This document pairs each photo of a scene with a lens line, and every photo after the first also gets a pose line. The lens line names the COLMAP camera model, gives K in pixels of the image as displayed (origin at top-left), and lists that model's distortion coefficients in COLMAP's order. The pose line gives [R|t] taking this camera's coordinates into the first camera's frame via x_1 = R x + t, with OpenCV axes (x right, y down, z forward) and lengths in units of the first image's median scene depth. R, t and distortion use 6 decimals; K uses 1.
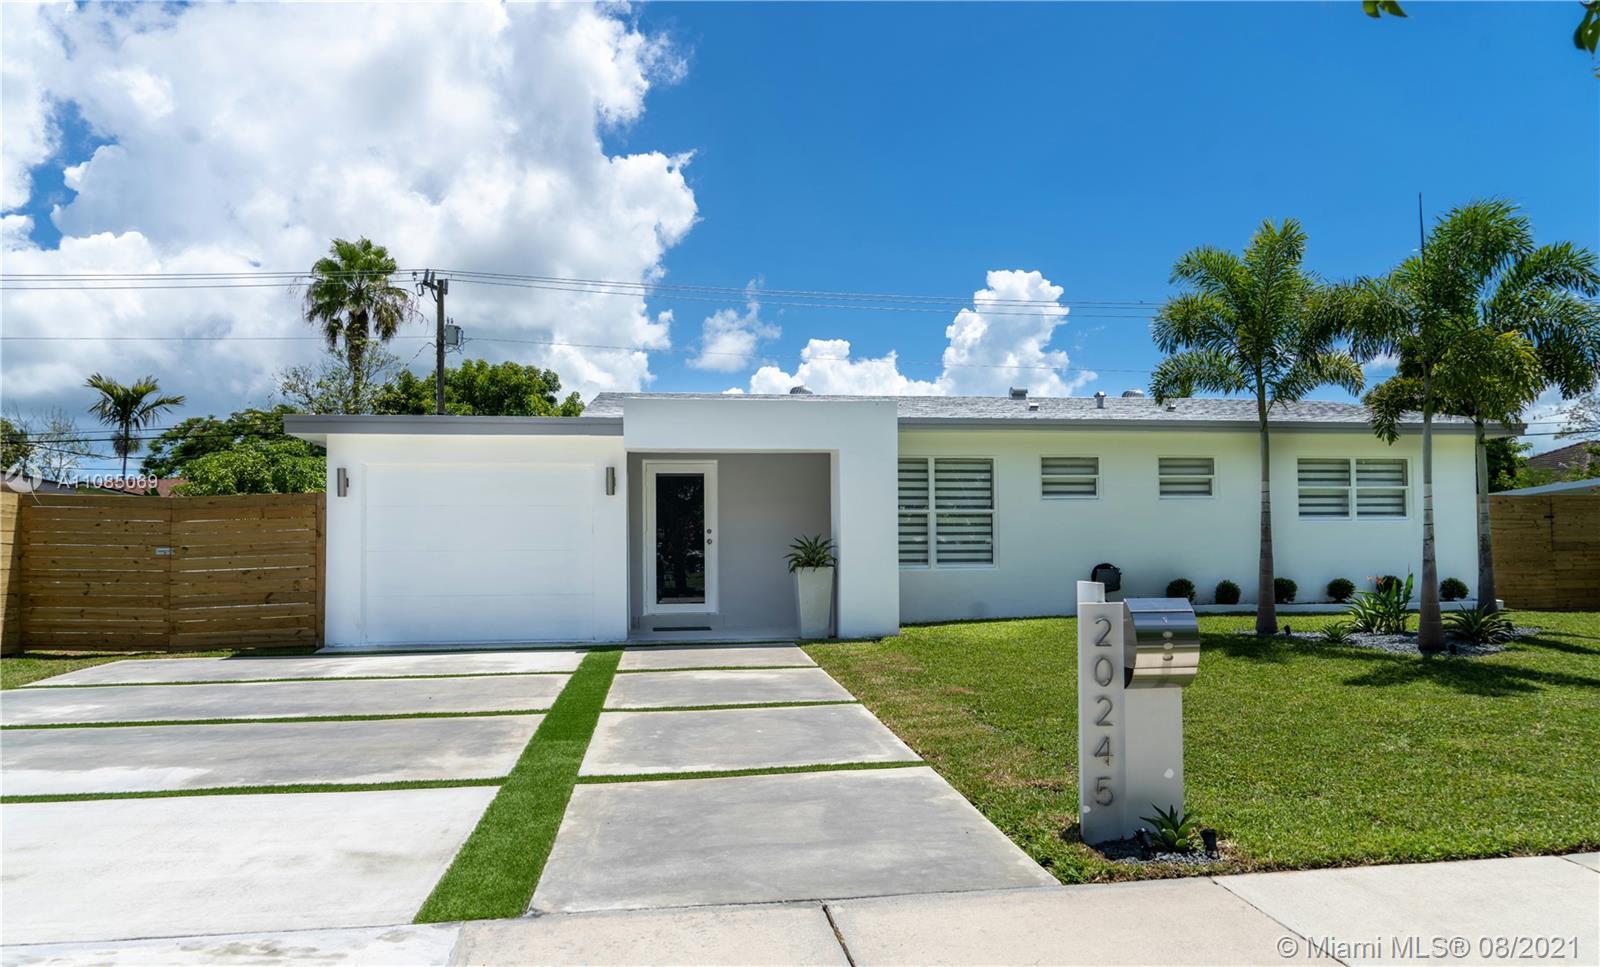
lens RADIAL K [[871.8, 0, 800.3], [0, 871.8, 557.0], [0, 0, 1]] dist [-0.000068, -0.000163]
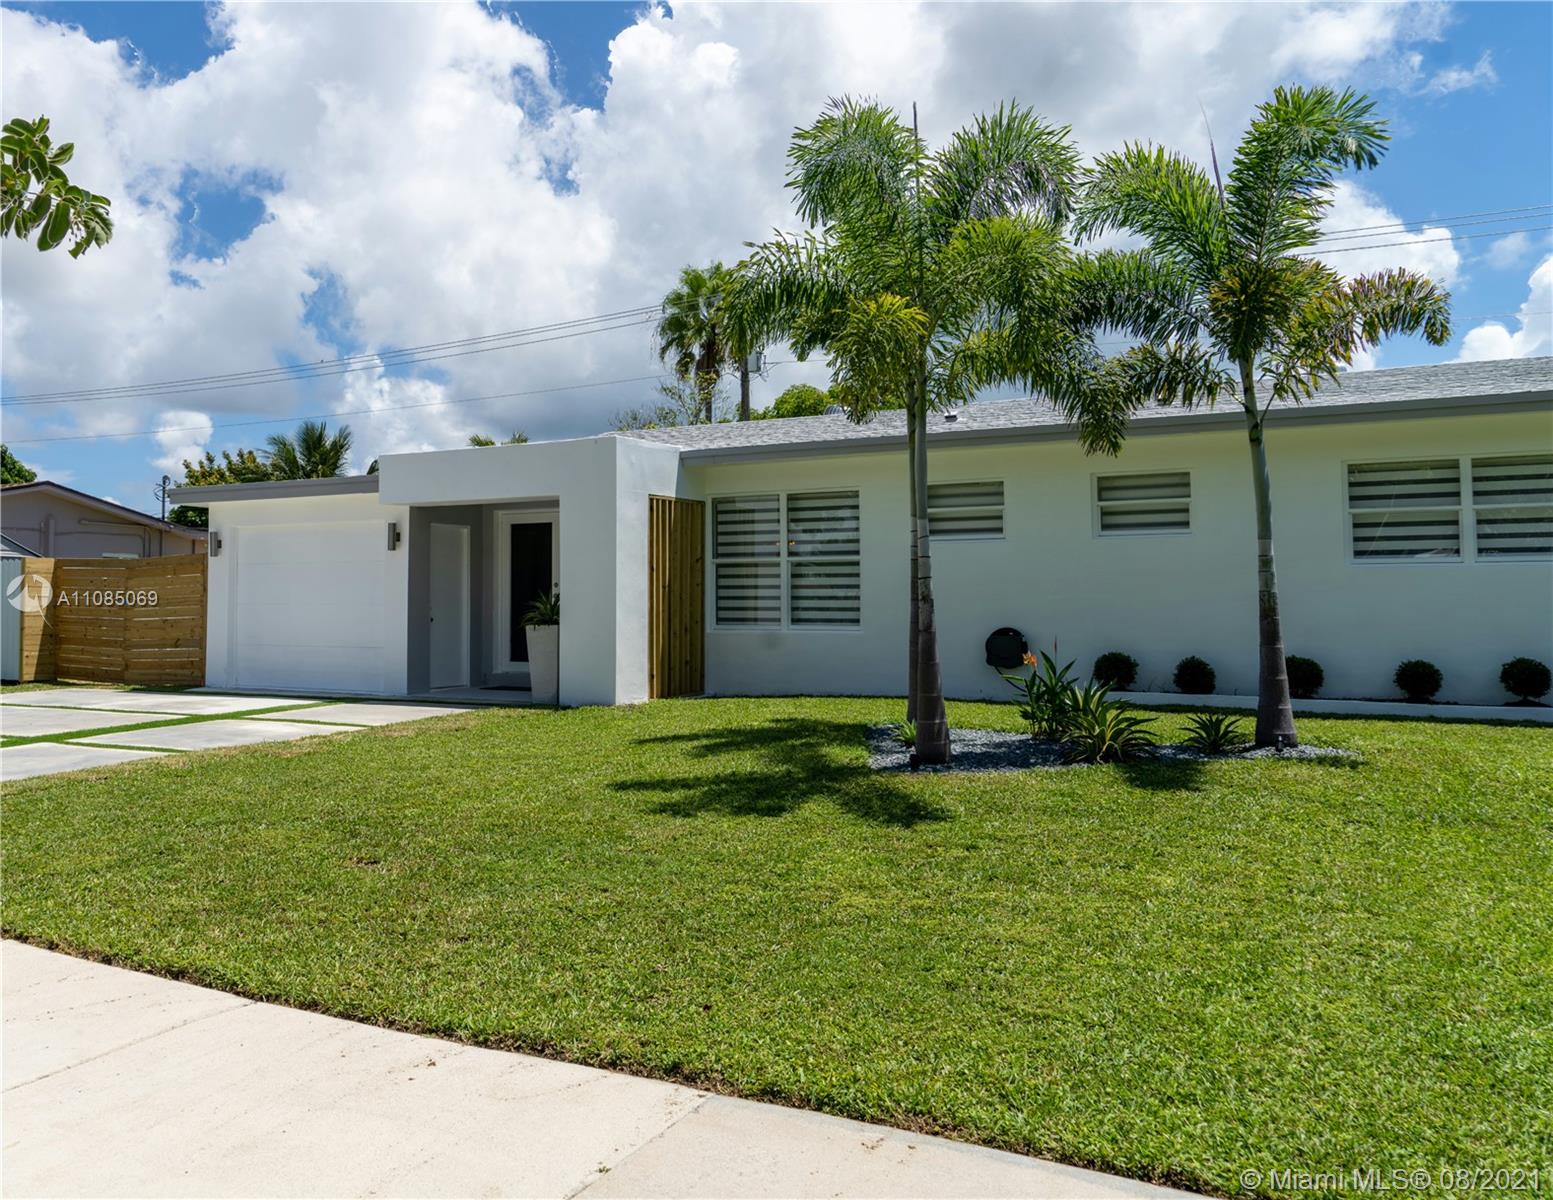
lens RADIAL K [[1116.4, 0, 776.5], [0, 1116.4, 600.0], [0, 0, 1]] dist [0.009052, 0.001966]
pose [[0.842219, 0.006366, -0.539097, 0.682809], [-0.009097, 0.999956, -0.002404, -0.011866], [0.539058, 0.006929, 0.842240, 0.121529]]
